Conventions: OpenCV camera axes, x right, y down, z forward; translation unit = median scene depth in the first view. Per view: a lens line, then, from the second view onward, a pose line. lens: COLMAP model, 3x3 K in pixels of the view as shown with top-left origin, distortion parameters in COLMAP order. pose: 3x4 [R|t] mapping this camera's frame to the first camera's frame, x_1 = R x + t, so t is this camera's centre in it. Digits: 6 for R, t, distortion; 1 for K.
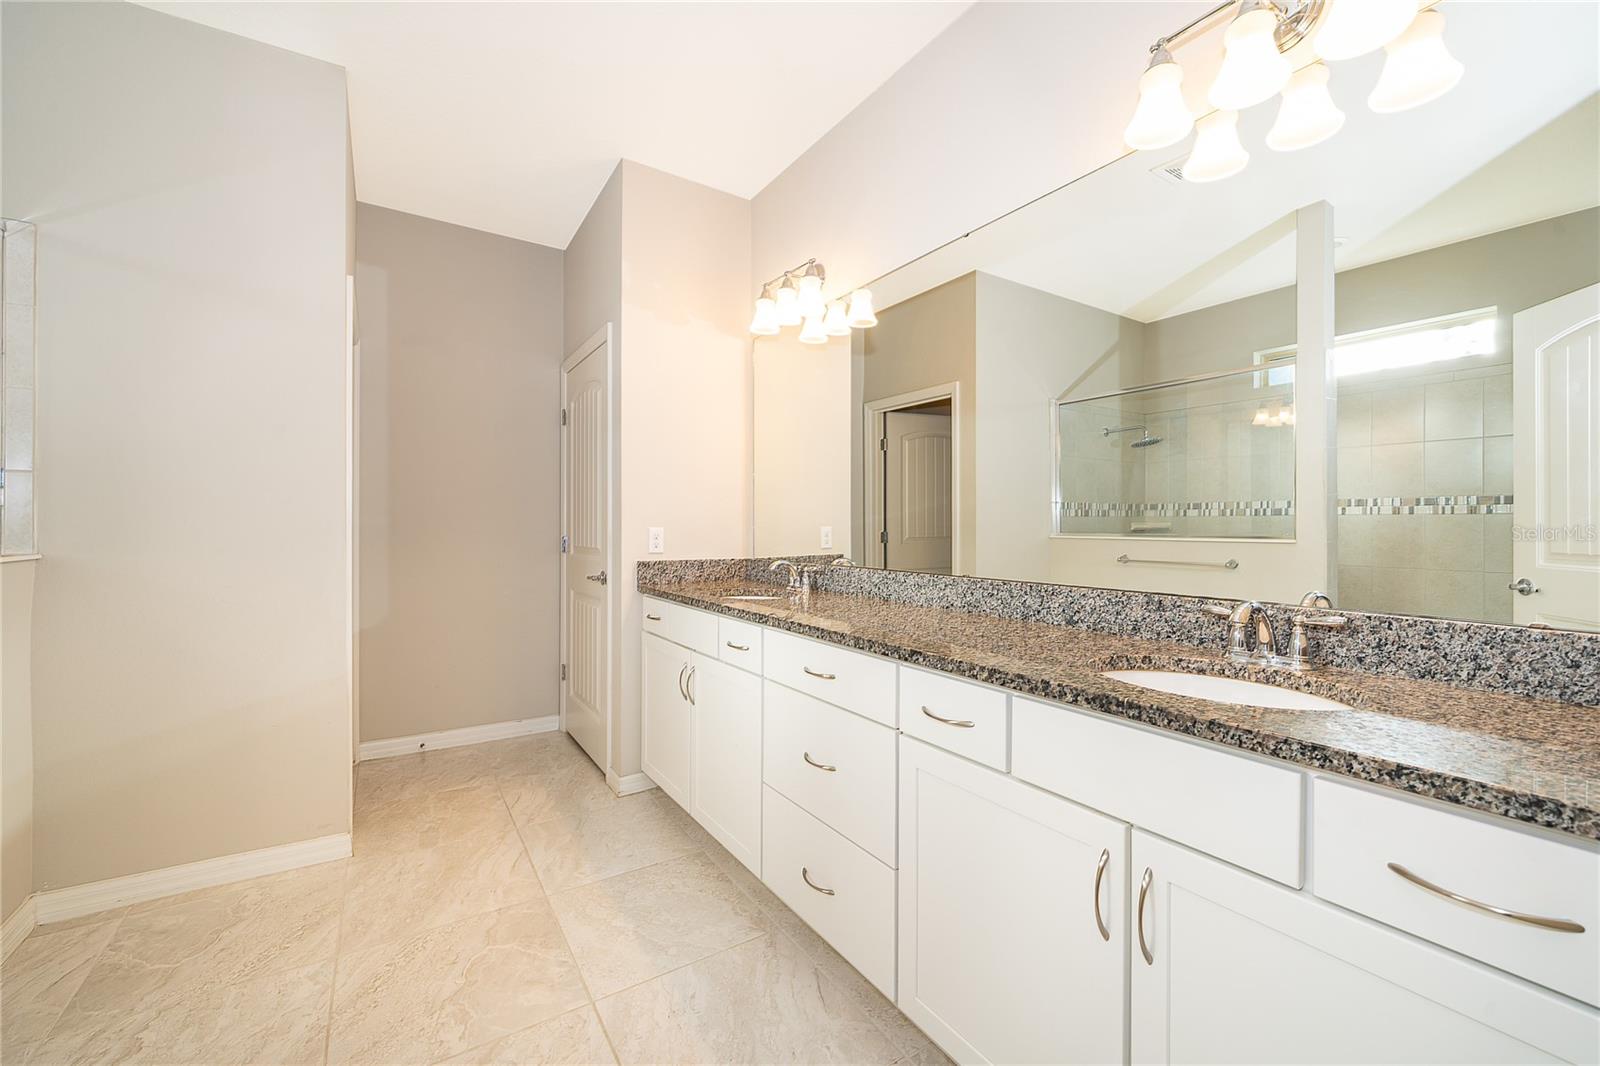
lens RADIAL K [[644.8, 0, 795.9], [0, 644.8, 537.2], [0, 0, 1]] dist [-0.002115, 0.000447]
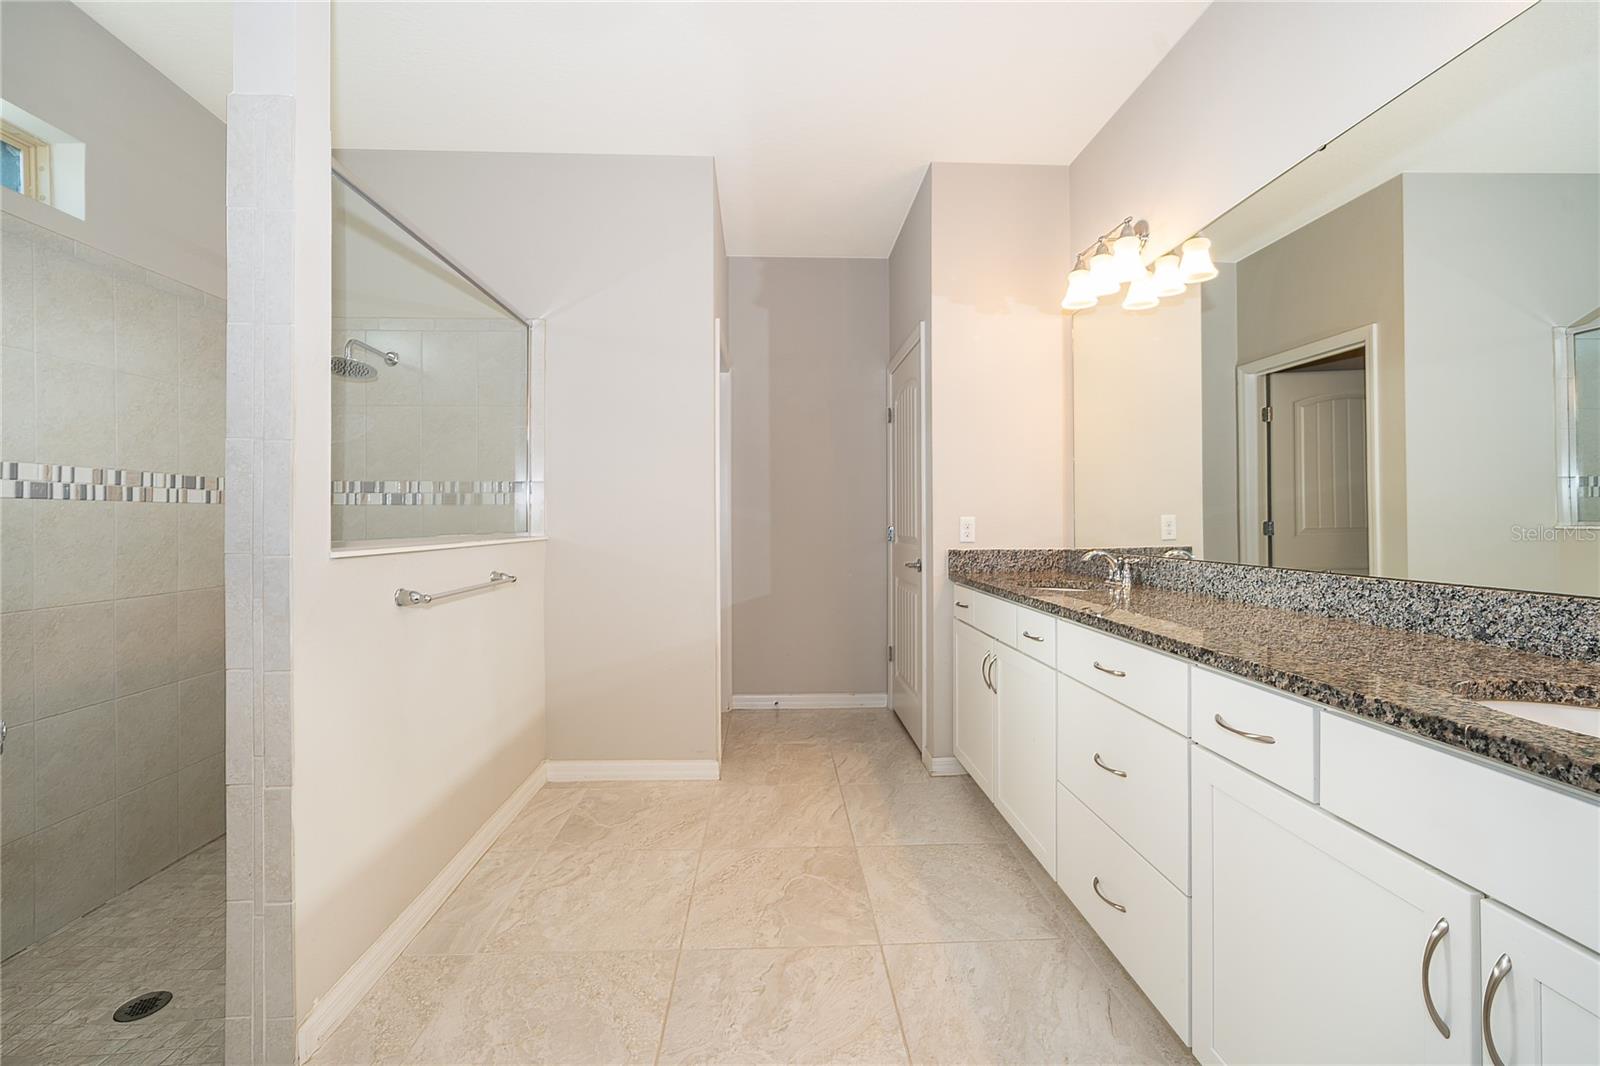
lens RADIAL K [[660.7, 0, 800.0], [0, 660.7, 533.0], [0, 0, 1]] dist [-0.001971, -0.000161]
pose [[0.863004, 0.003510, -0.505186, 0.096418], [-0.002461, 0.999993, 0.002743, 0.009673], [0.505192, -0.001124, 0.863006, -0.032818]]
